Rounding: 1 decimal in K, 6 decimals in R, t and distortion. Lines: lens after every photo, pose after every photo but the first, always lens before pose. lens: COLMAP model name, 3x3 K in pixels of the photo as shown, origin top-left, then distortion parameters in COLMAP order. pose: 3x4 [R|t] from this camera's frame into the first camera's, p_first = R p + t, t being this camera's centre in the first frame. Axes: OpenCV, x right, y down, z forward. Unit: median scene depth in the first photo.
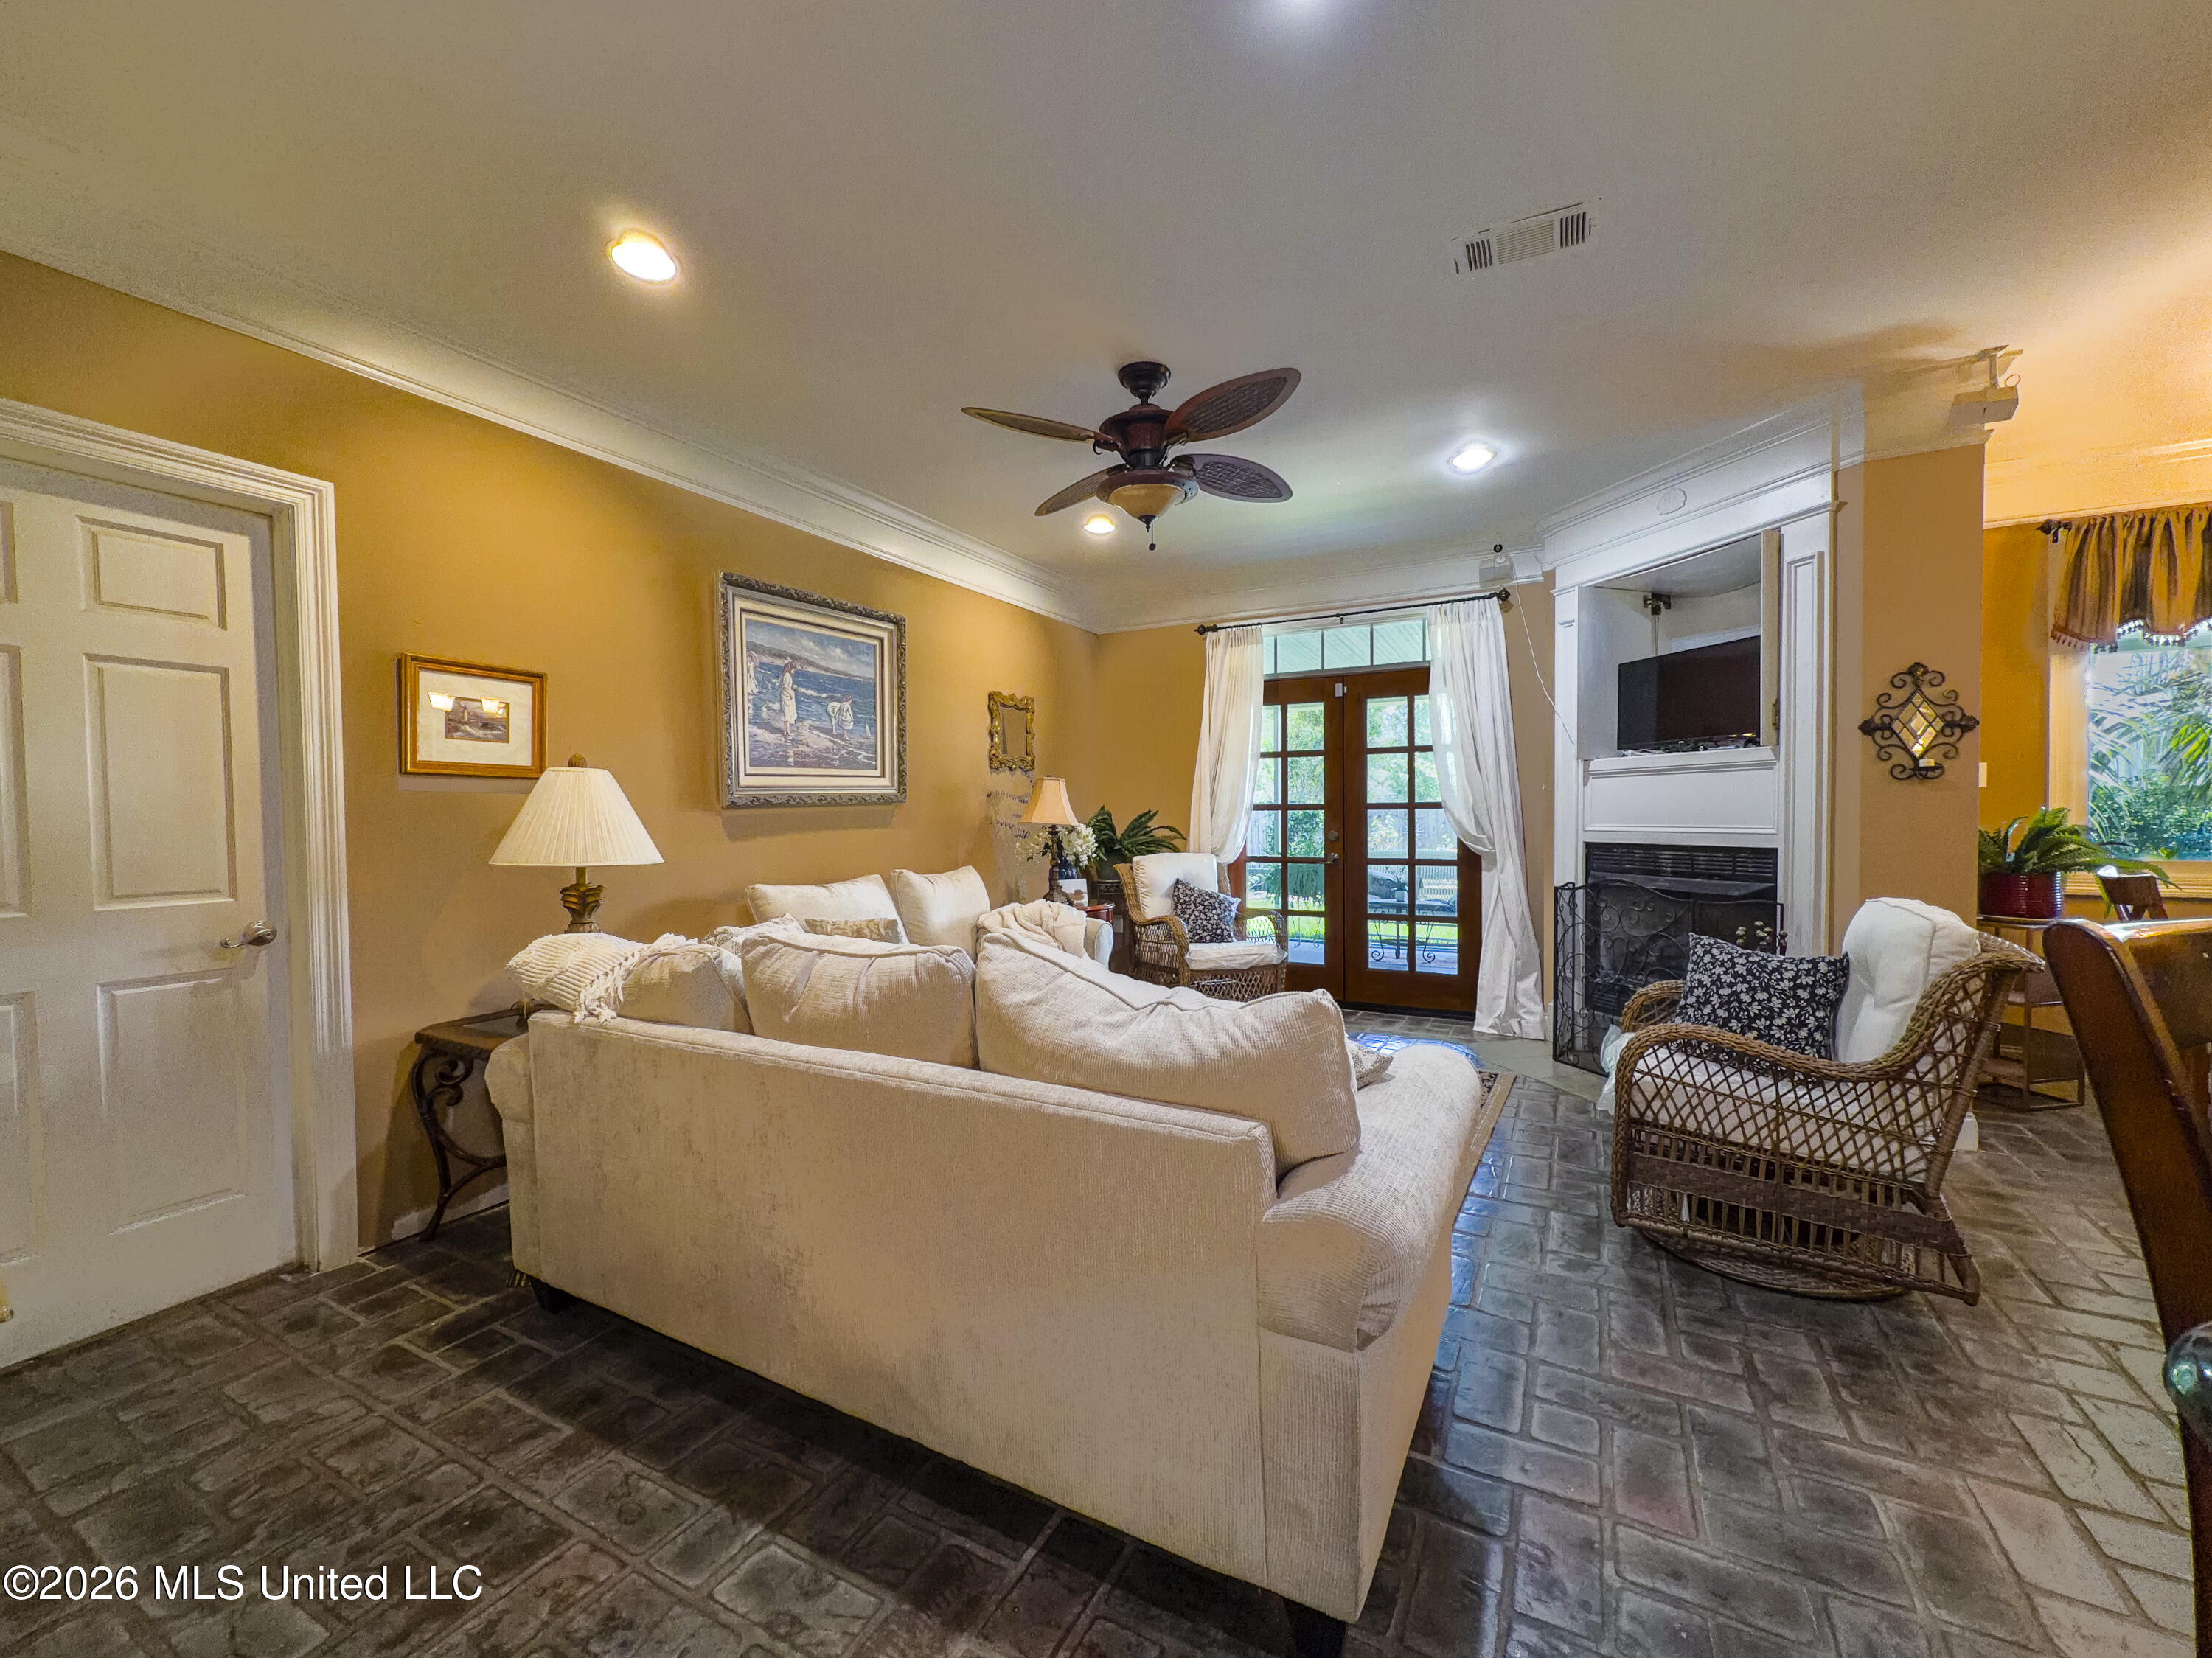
lens RADIAL K [[885.7, 0, 1106.0], [0, 885.7, 829.0], [0, 0, 1]] dist [-0.000618, -0.000254]
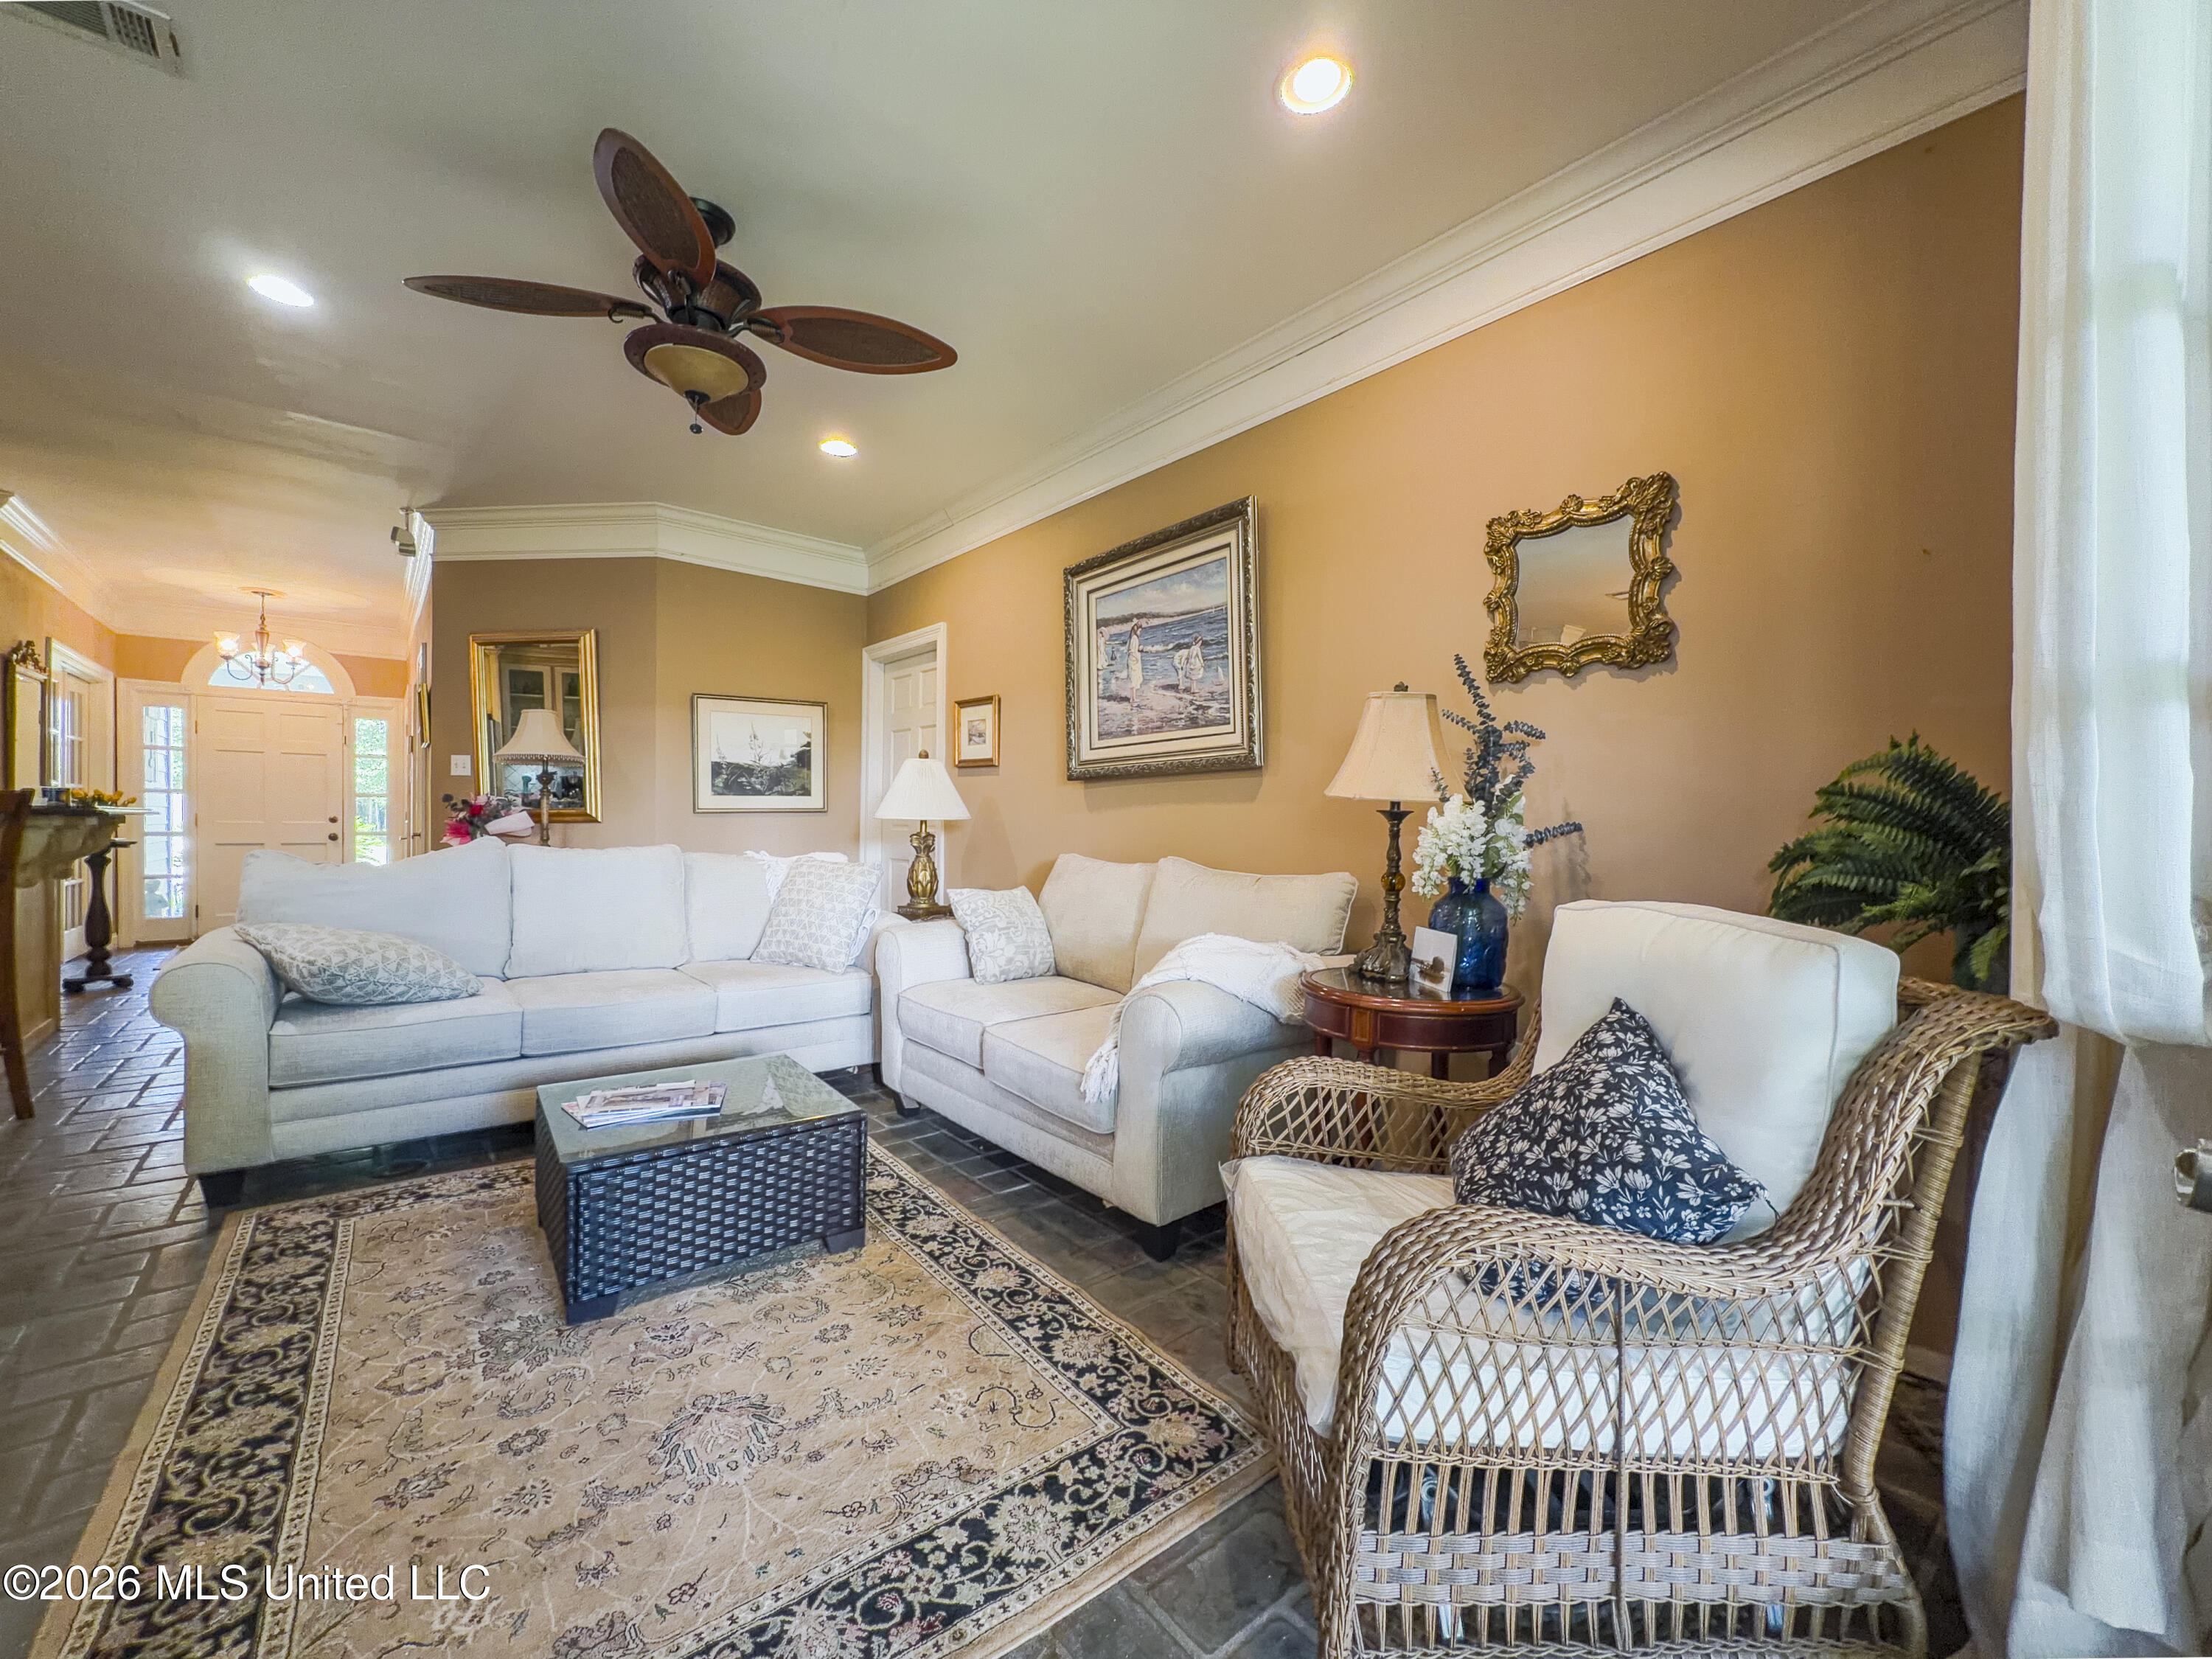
lens RADIAL K [[885.7, 0, 1106.0], [0, 885.7, 829.5], [0, 0, 1]] dist [-0.000618, -0.000254]
pose [[-0.380940, 0.021427, -0.924351, 0.515226], [-0.025176, 0.999120, 0.033535, -0.001618], [0.924257, 0.036046, -0.380065, 1.315165]]
